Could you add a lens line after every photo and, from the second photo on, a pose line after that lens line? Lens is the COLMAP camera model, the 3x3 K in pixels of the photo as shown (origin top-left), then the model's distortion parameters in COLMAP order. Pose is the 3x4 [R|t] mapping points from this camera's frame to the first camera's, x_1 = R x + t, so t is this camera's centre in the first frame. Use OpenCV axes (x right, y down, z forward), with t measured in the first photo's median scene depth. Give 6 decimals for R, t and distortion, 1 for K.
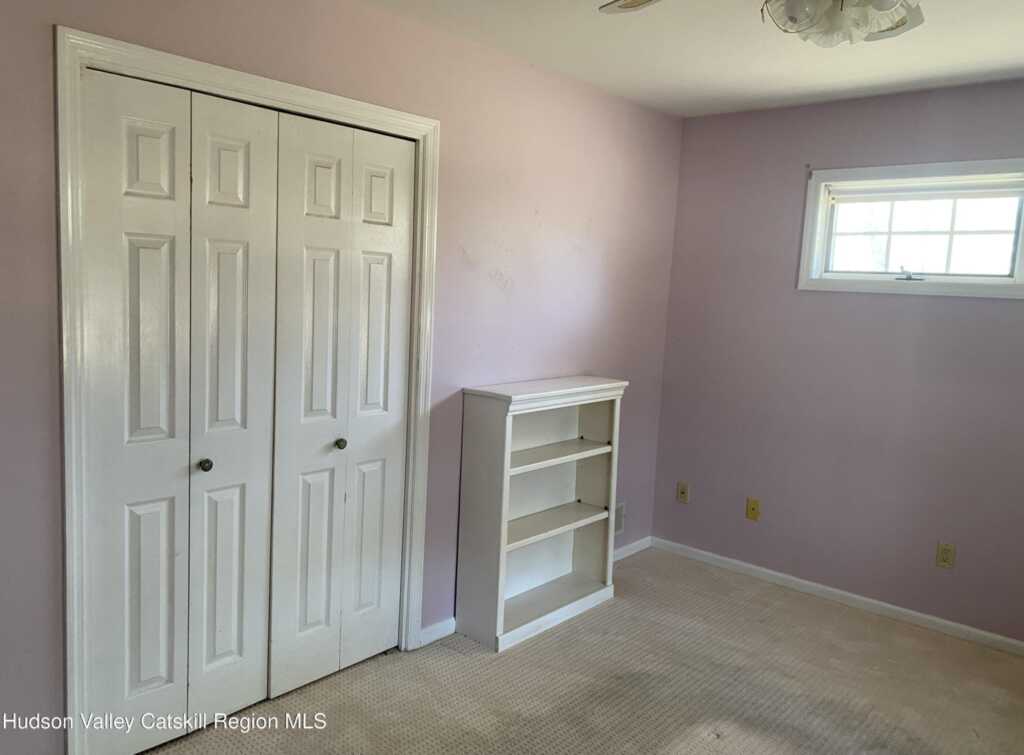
lens RADIAL K [[785.5, 0, 512.0], [0, 785.5, 377.5], [0, 0, 1]] dist [0.084762, -0.090133]
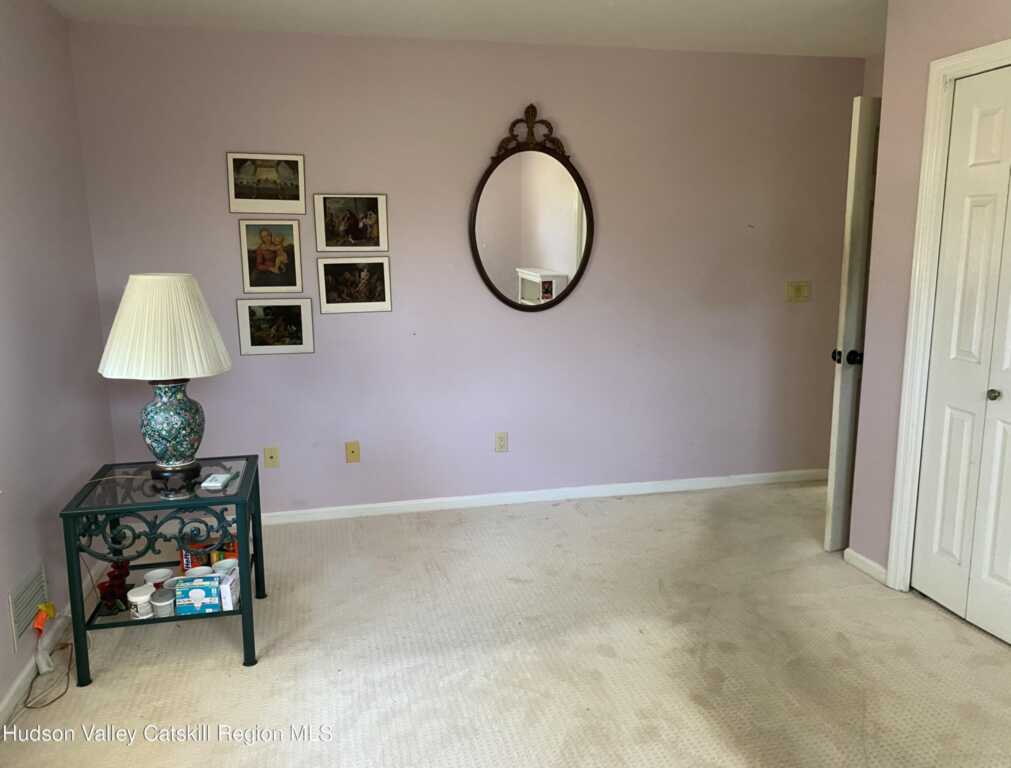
lens RADIAL K [[780.3, 0, 505.5], [0, 780.3, 384.0], [0, 0, 1]] dist [0.002334, -0.001231]
pose [[-0.605155, 0.106276, -0.788982, 0.623614], [-0.115686, 0.968791, 0.219228, -0.046859], [0.787657, 0.223941, -0.573974, 0.742719]]
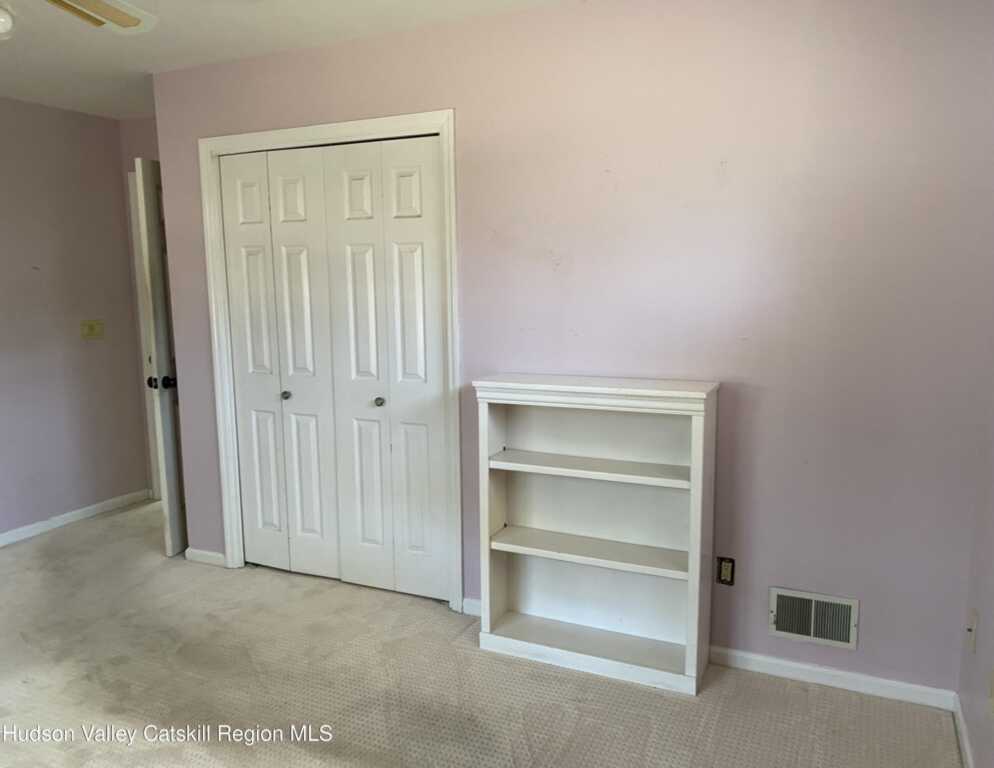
lens RADIAL K [[776.8, 0, 497.0], [0, 776.8, 384.0], [0, 0, 1]] dist [0.002720, -0.041679]
pose [[0.279038, 0.088892, -0.956157, 0.776075], [-0.095975, 0.993302, 0.064337, -0.030877], [0.955472, 0.073814, 0.285701, 0.655540]]
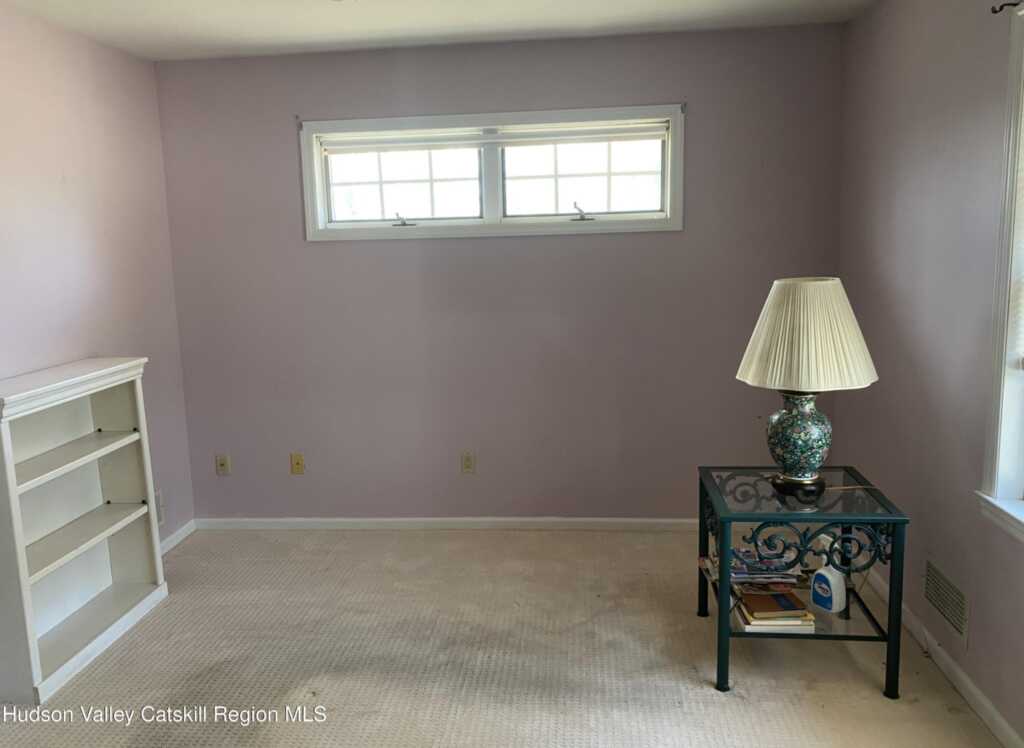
lens RADIAL K [[794.0, 0, 512.0], [0, 794.0, 374.0], [0, 0, 1]] dist [0.009401, 0.001178]
pose [[0.809061, -0.166264, 0.563716, -0.027978], [0.136872, 0.986081, 0.094395, -0.004900], [-0.571564, 0.000786, 0.820557, 0.028289]]
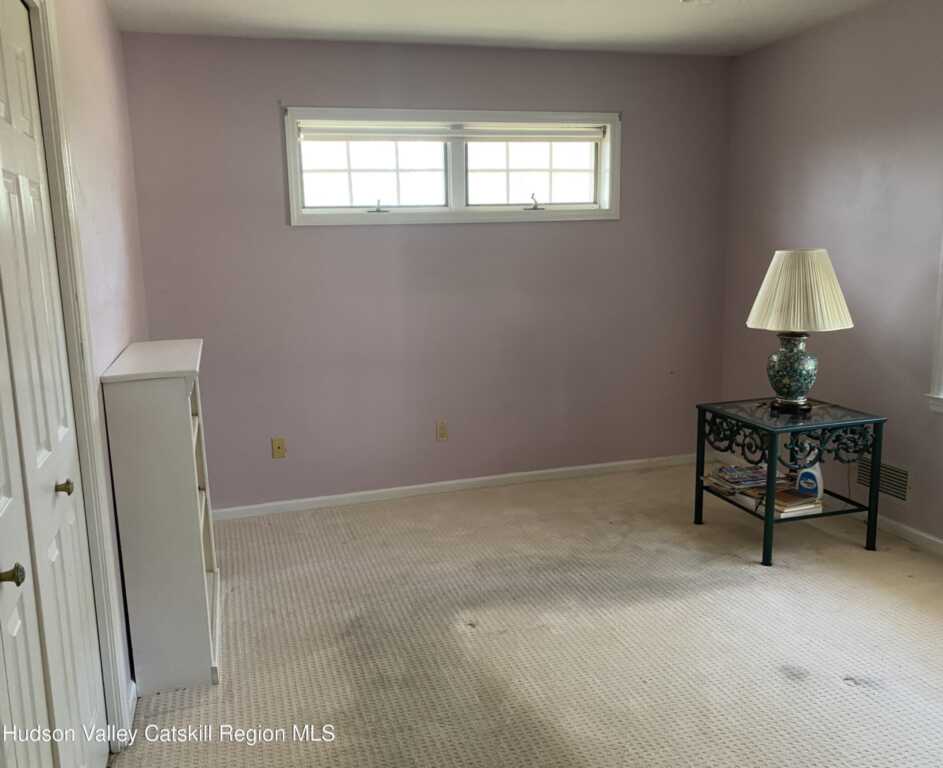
lens RADIAL K [[771.4, 0, 471.5], [0, 771.4, 384.0], [0, 0, 1]] dist [0.017912, -0.000170]
pose [[0.537471, -0.215260, 0.815345, -0.410268], [0.153984, 0.975668, 0.156081, -0.034677], [-0.829104, 0.041661, 0.557540, 0.288070]]
